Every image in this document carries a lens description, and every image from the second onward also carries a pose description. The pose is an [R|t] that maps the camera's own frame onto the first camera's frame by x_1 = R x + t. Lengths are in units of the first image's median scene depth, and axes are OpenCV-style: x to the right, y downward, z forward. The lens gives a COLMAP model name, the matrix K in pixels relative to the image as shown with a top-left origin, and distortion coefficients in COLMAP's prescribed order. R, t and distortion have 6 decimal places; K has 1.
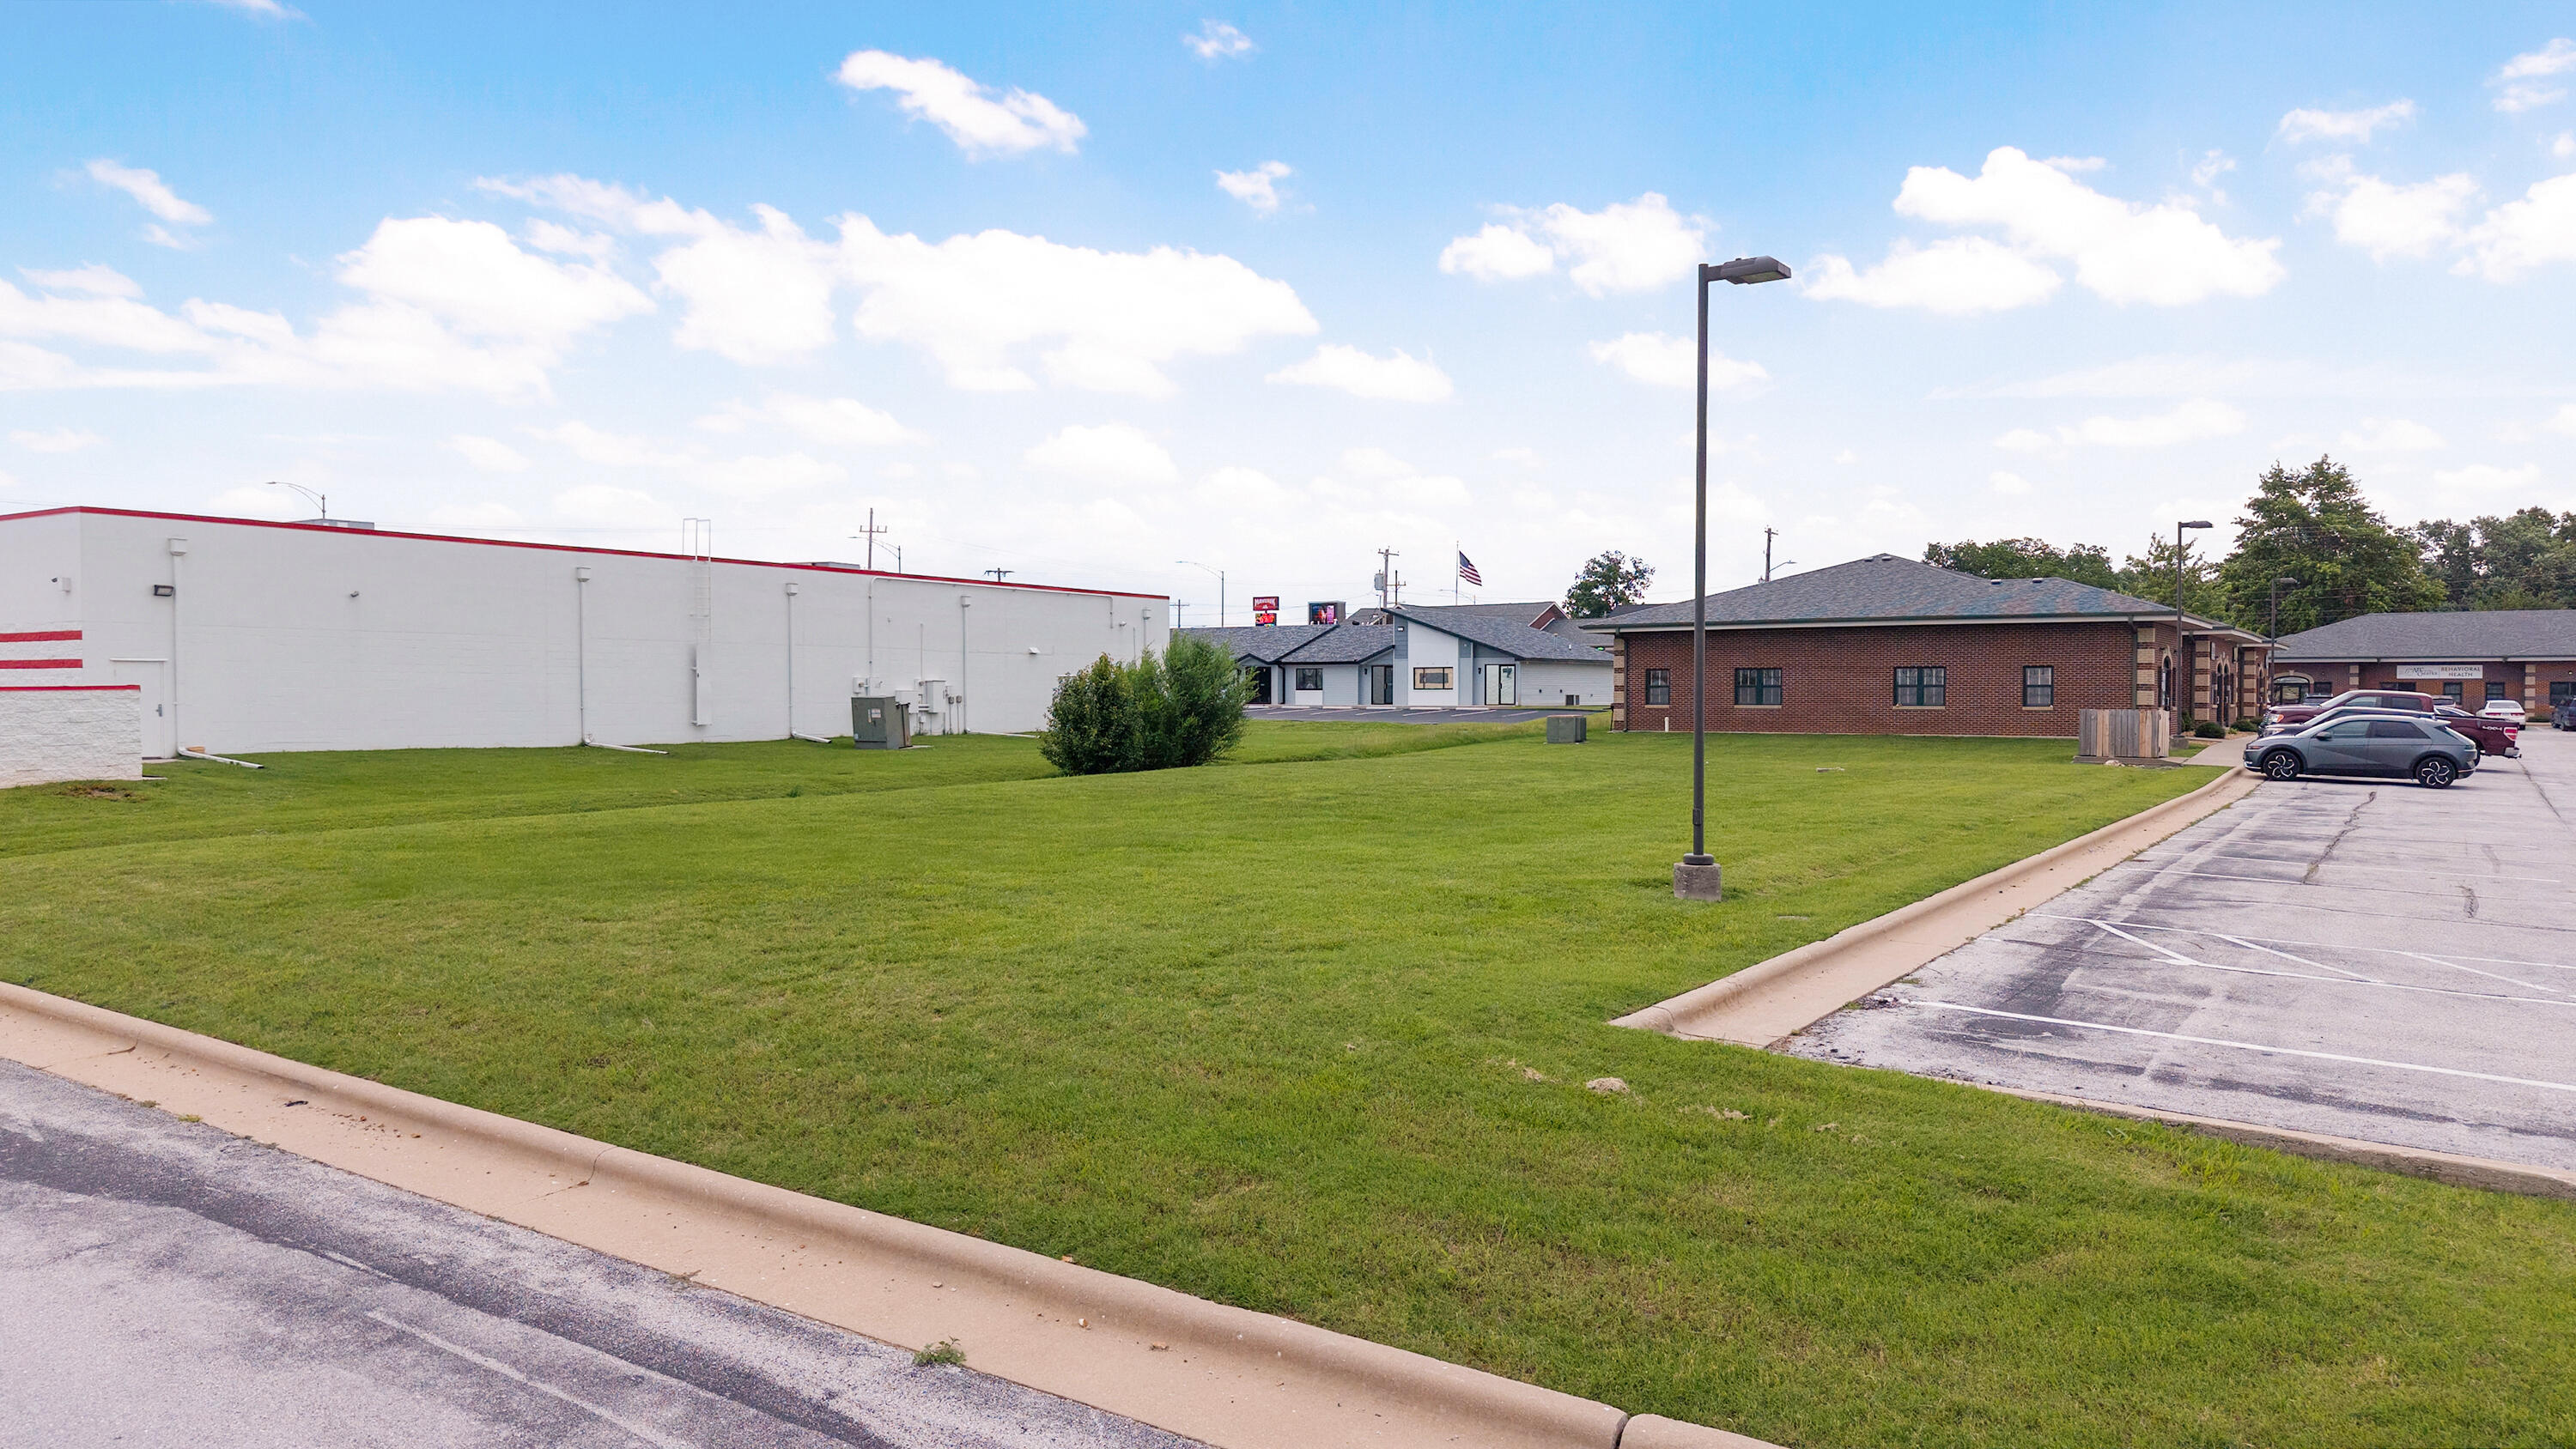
lens RADIAL K [[1724.6, 0, 1283.8], [0, 1724.6, 731.0], [0, 0, 1]] dist [0.054474, -0.071951]
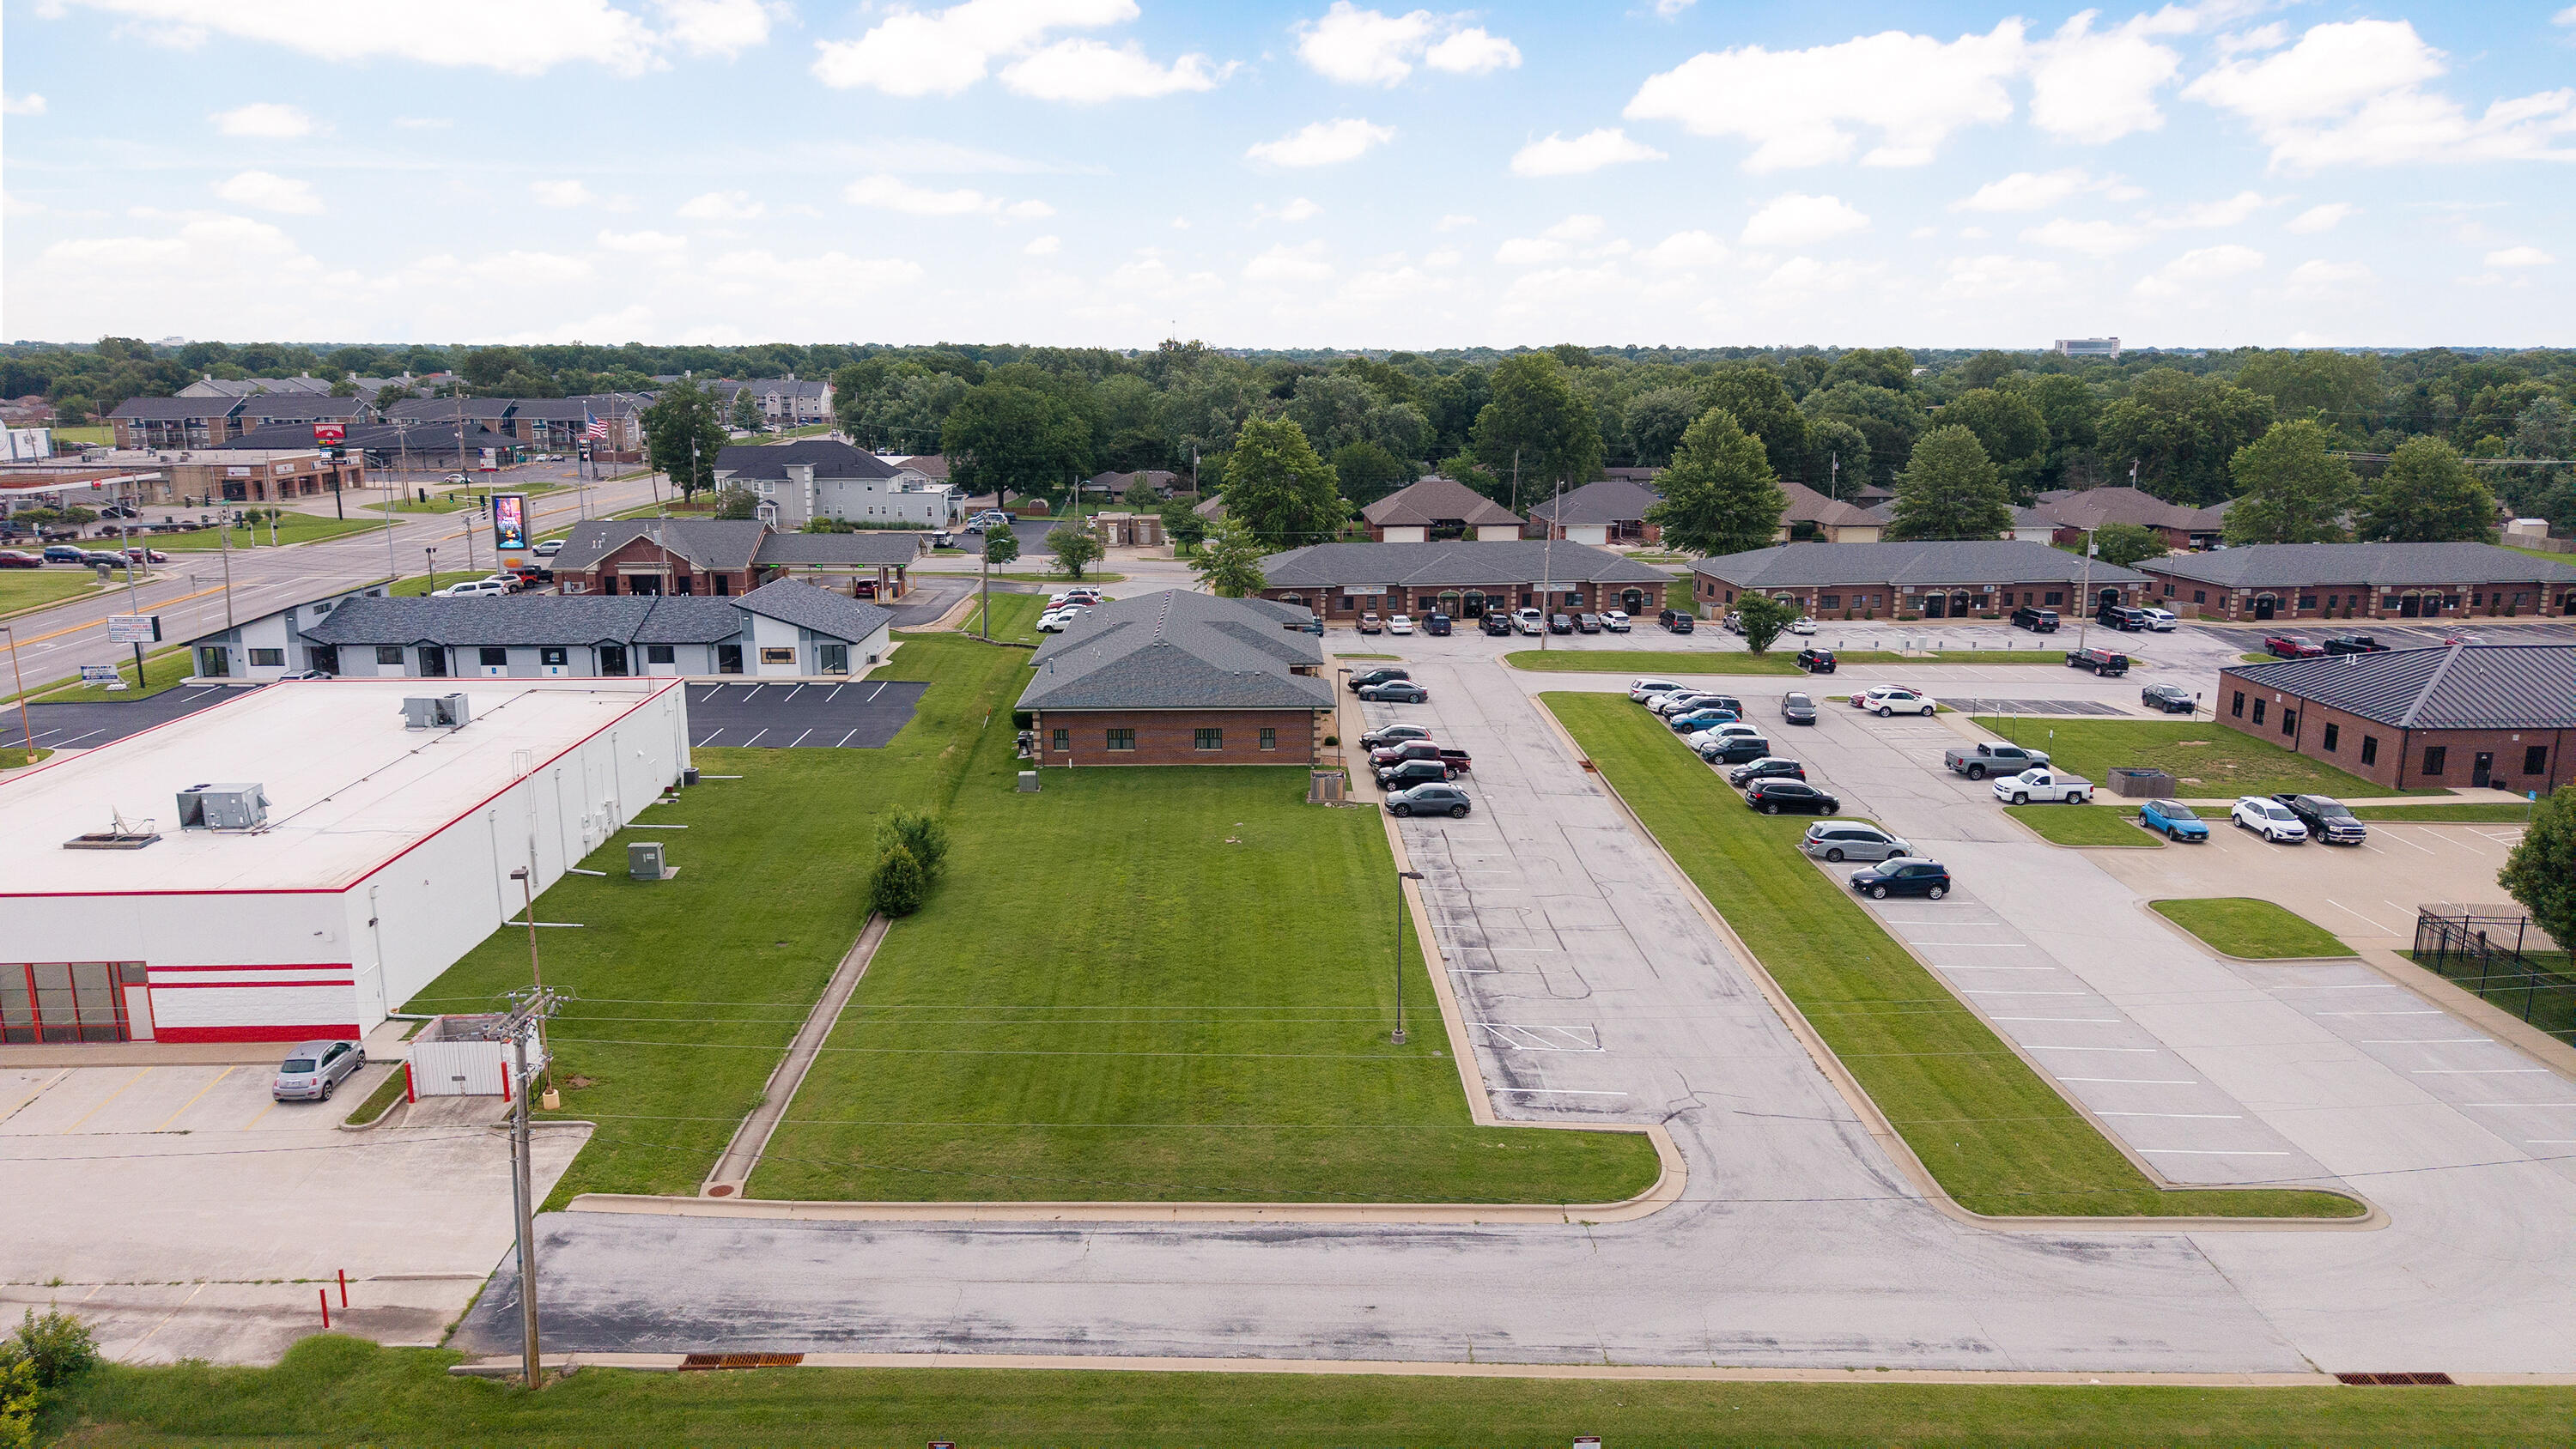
lens RADIAL K [[1719.9, 0, 1284.0], [0, 1719.9, 719.9], [0, 0, 1]] dist [0.027143, -0.026173]
pose [[0.815319, -0.122683, 0.565866, -0.642331], [0.013090, 0.980950, 0.193816, -0.425780], [-0.578864, -0.150615, 0.801393, -0.545664]]
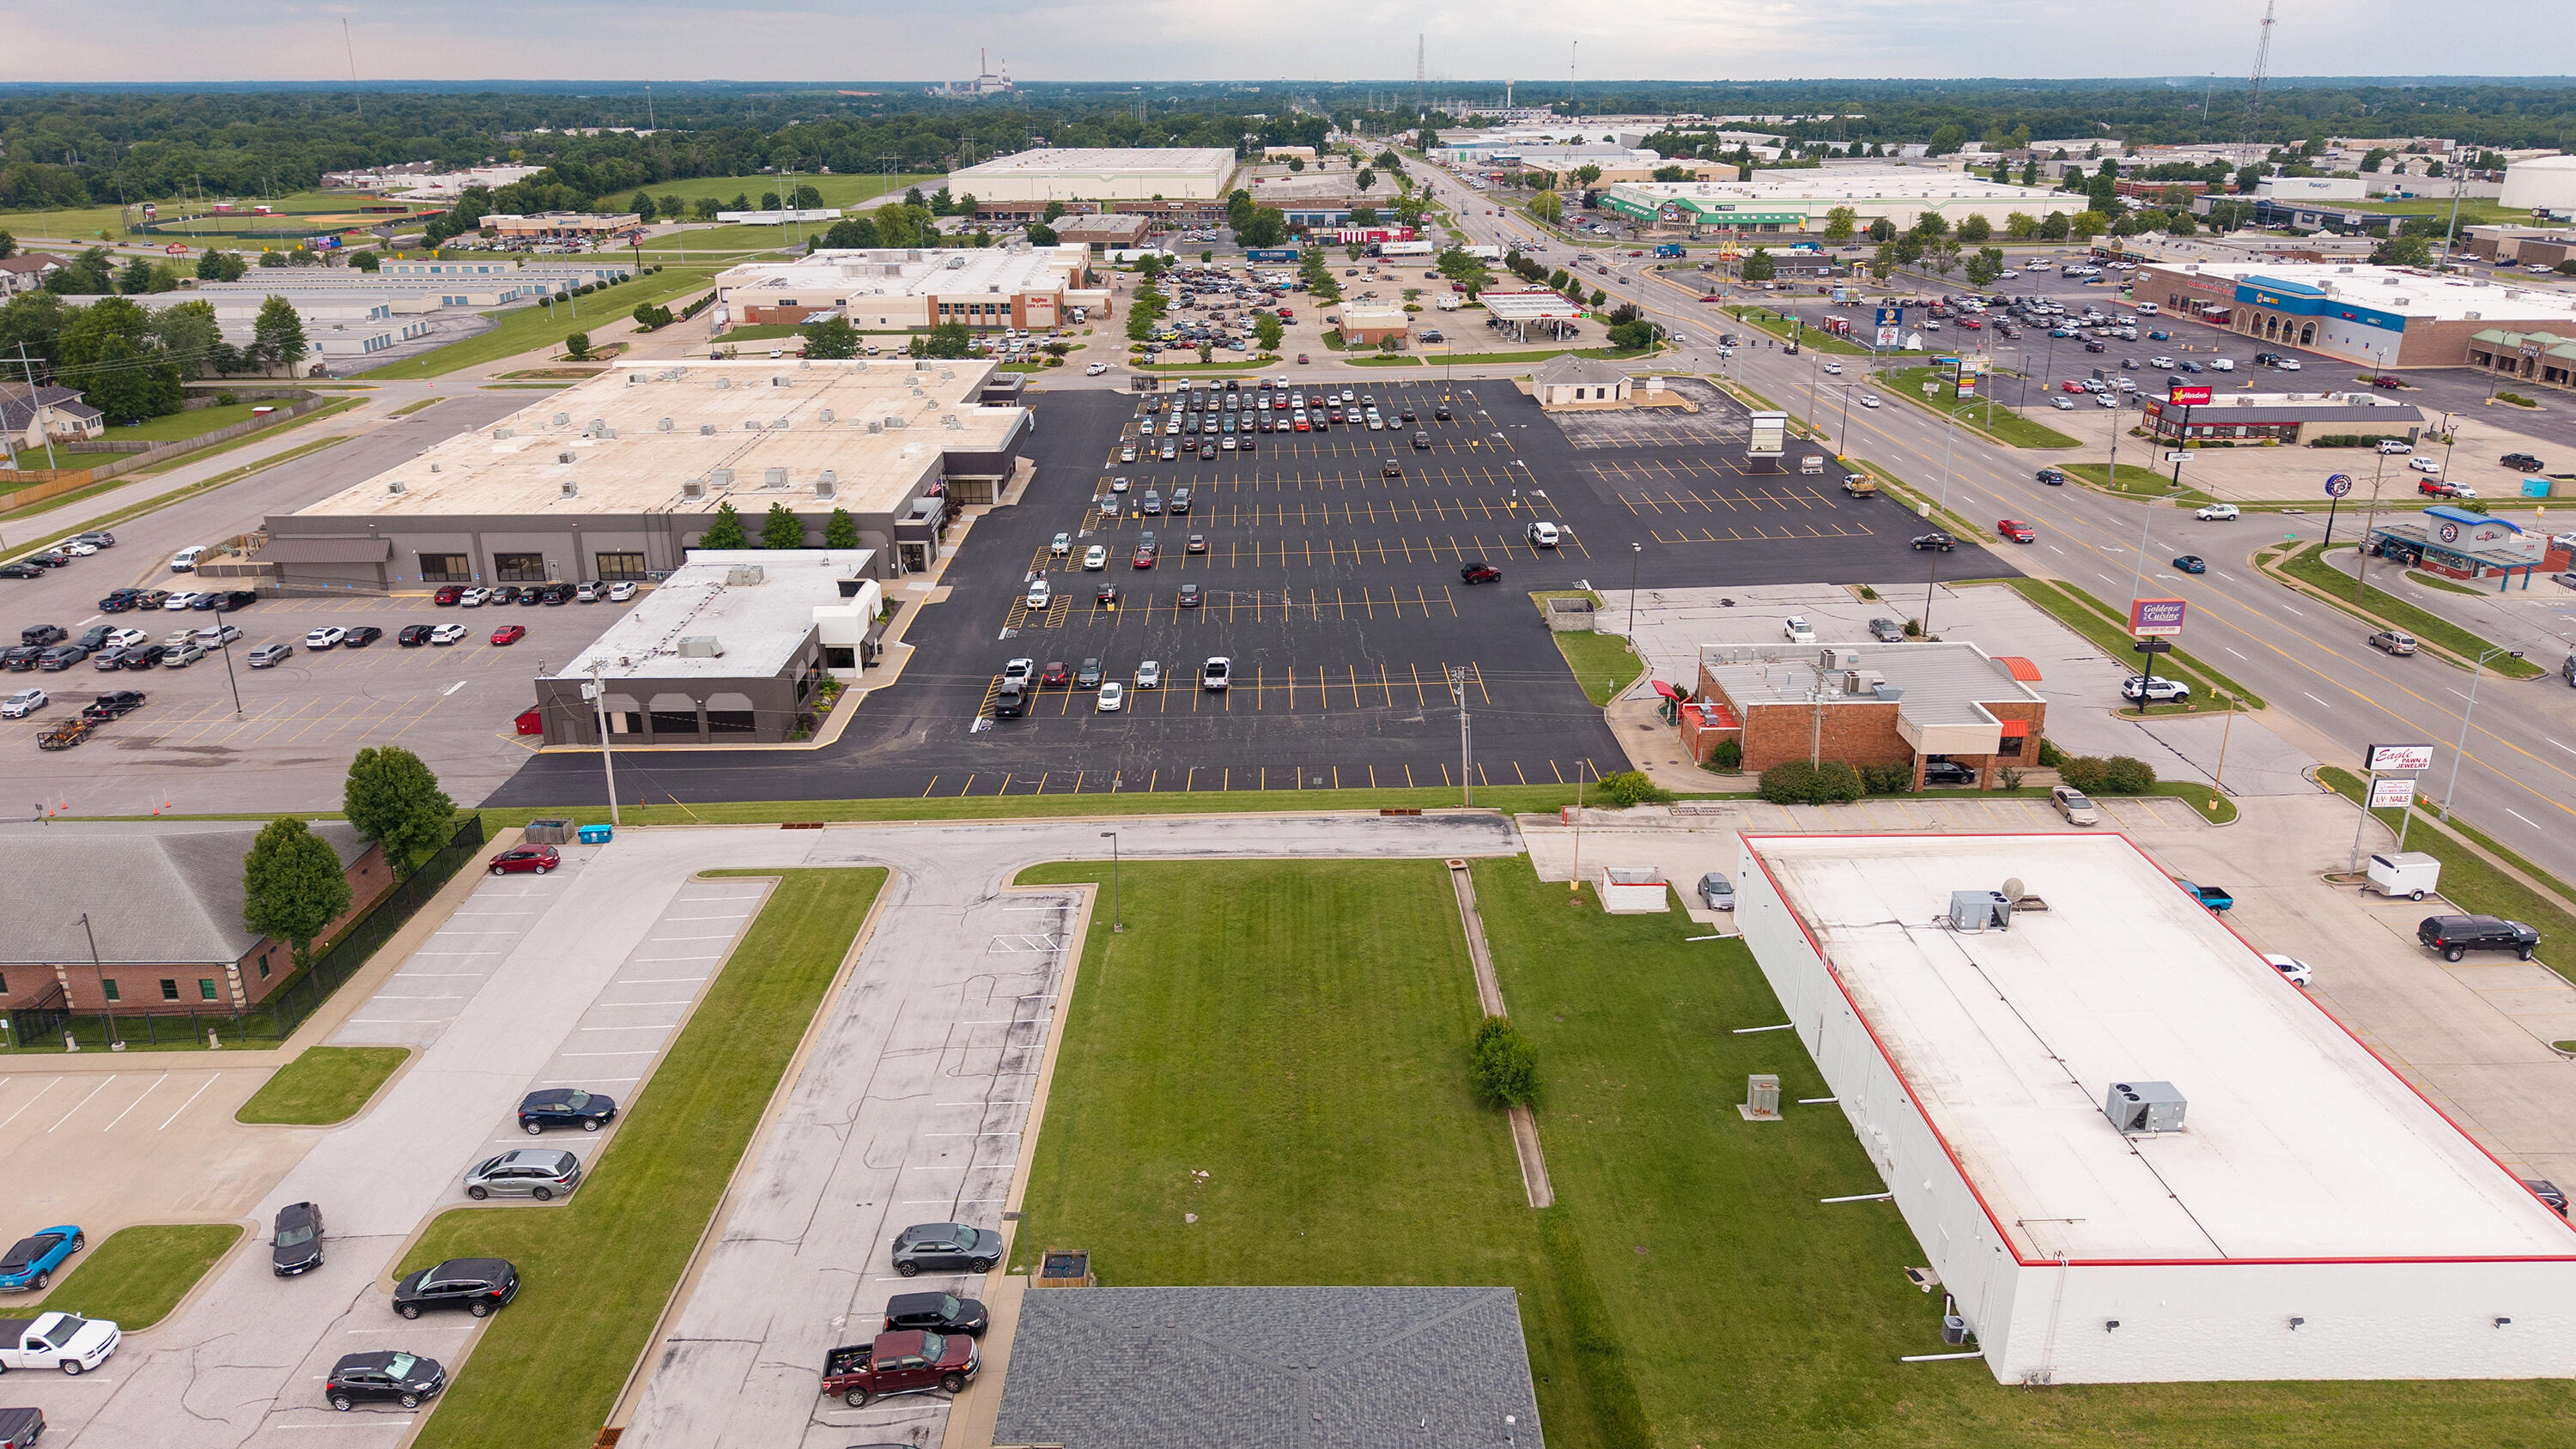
lens RADIAL K [[1750.8, 0, 1288.0], [0, 1750.8, 724.5], [0, 0, 1]] dist [0.041581, -0.074125]
pose [[-0.827751, 0.192746, -0.526951, 0.948473], [-0.011467, 0.933139, 0.359333, -0.928460], [0.560979, 0.303481, -0.770196, 1.957721]]
